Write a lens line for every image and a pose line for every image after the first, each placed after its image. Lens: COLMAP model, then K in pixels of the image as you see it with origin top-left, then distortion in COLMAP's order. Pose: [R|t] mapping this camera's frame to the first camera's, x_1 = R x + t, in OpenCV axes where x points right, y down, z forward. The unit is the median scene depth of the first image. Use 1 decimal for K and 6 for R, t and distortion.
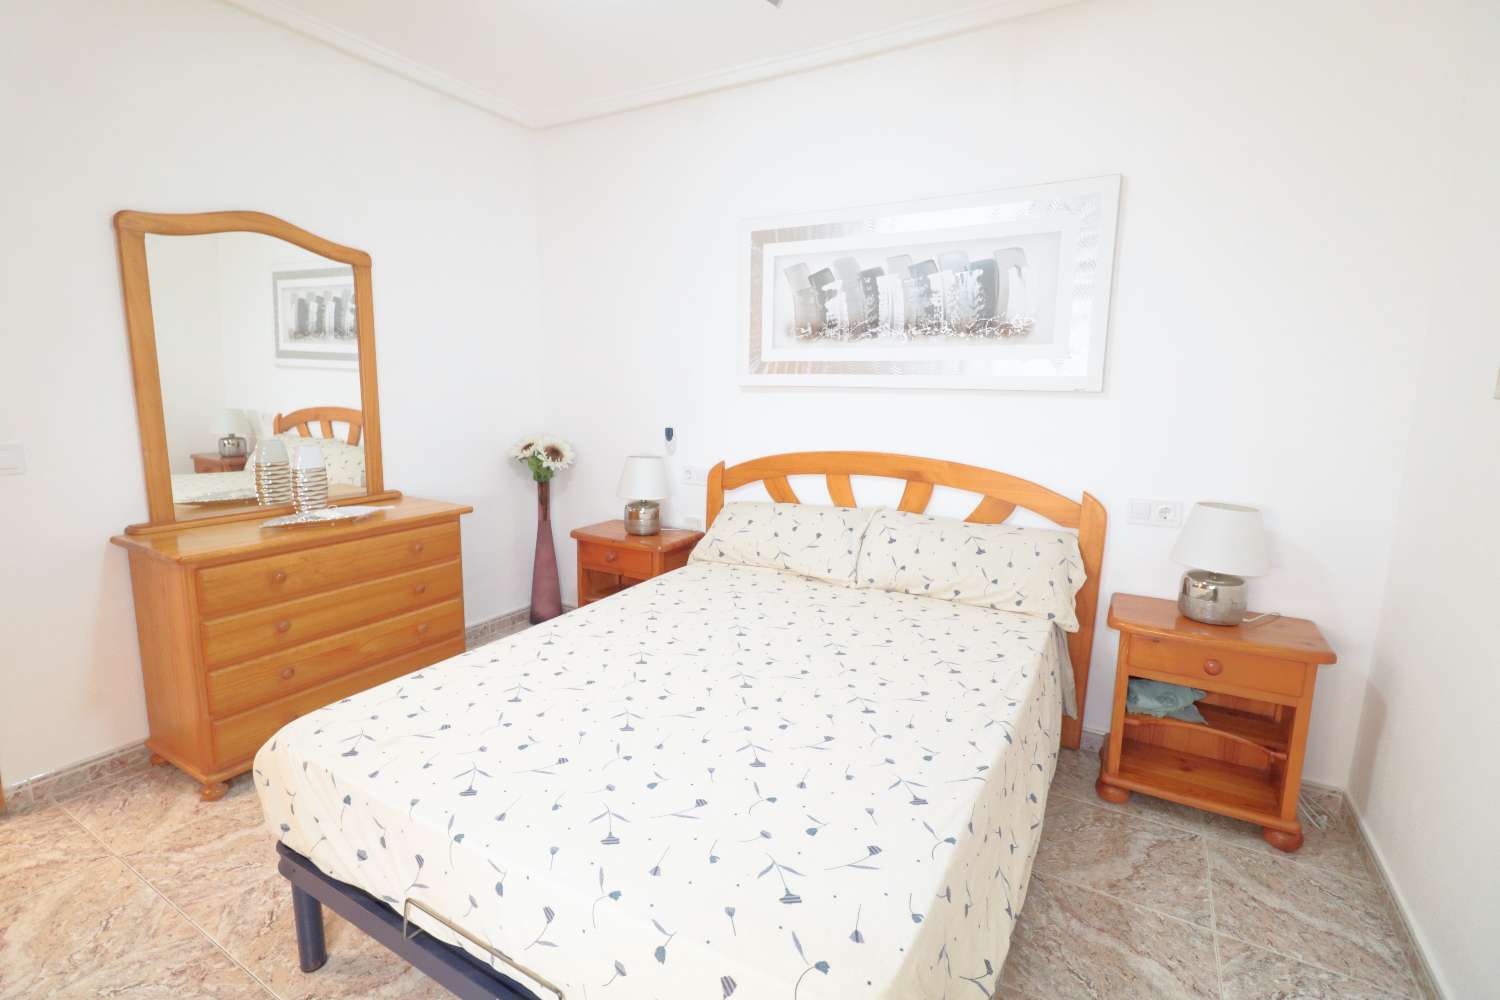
lens RADIAL K [[696.8, 0, 743.7], [0, 696.8, 500.3], [0, 0, 1]] dist [0.001852, -0.000894]
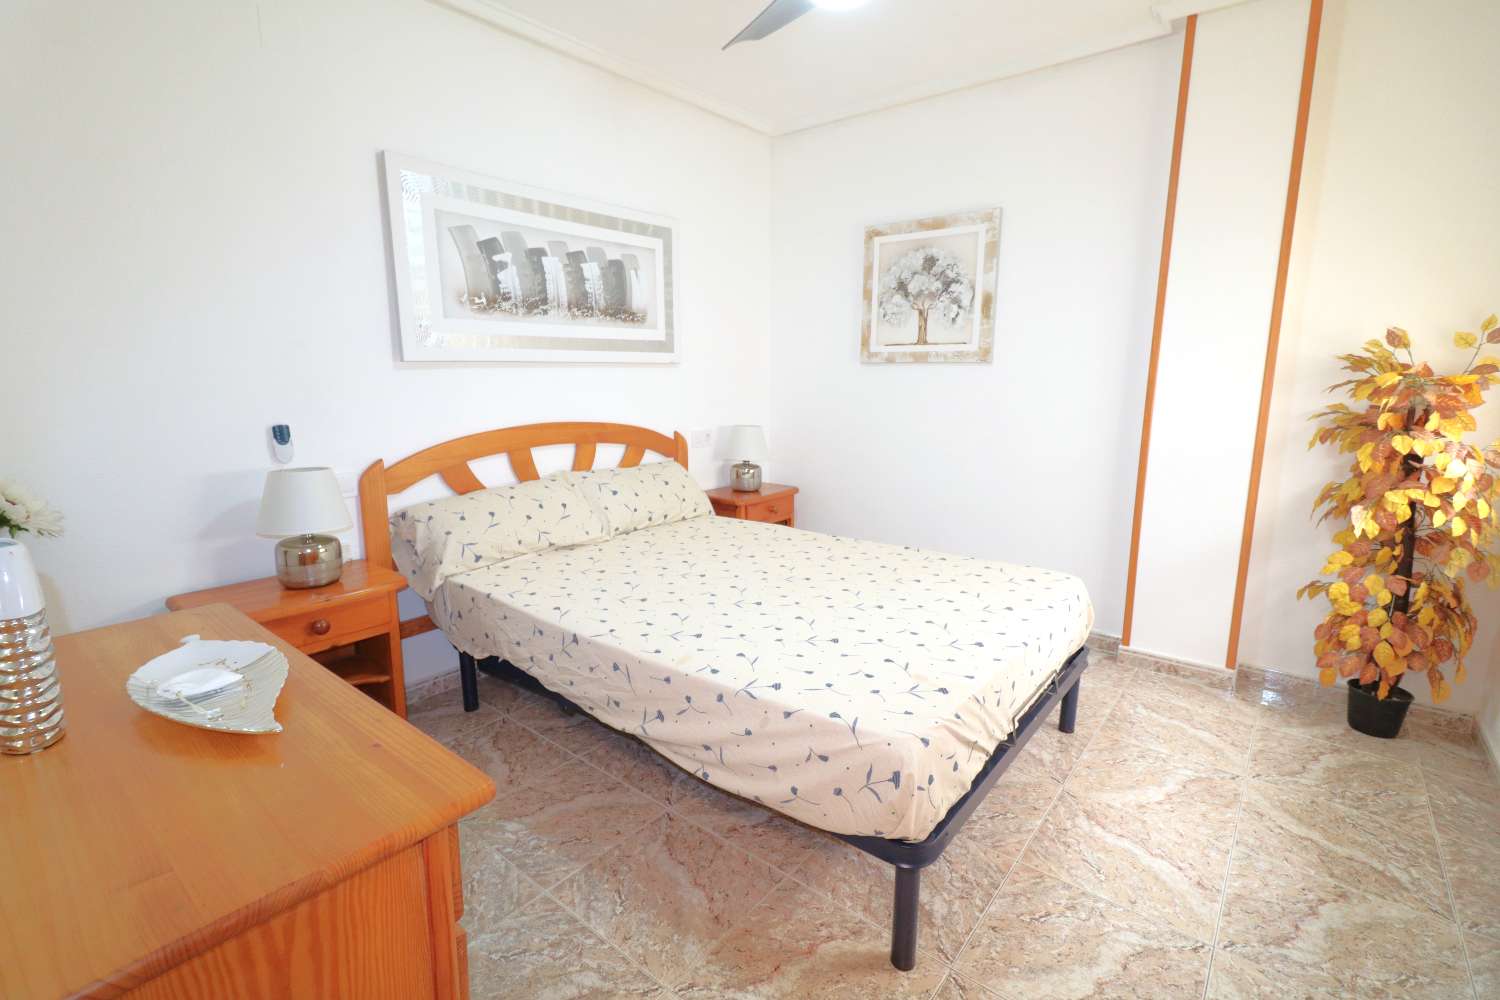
lens RADIAL K [[696.8, 0, 742.8], [0, 696.8, 495.1], [0, 0, 1]] dist [0.001852, -0.000894]
pose [[0.148993, -0.194386, 0.969544, -0.842253], [0.162923, 0.971914, 0.169824, -0.095874], [-0.975324, 0.132658, 0.176478, 0.548739]]
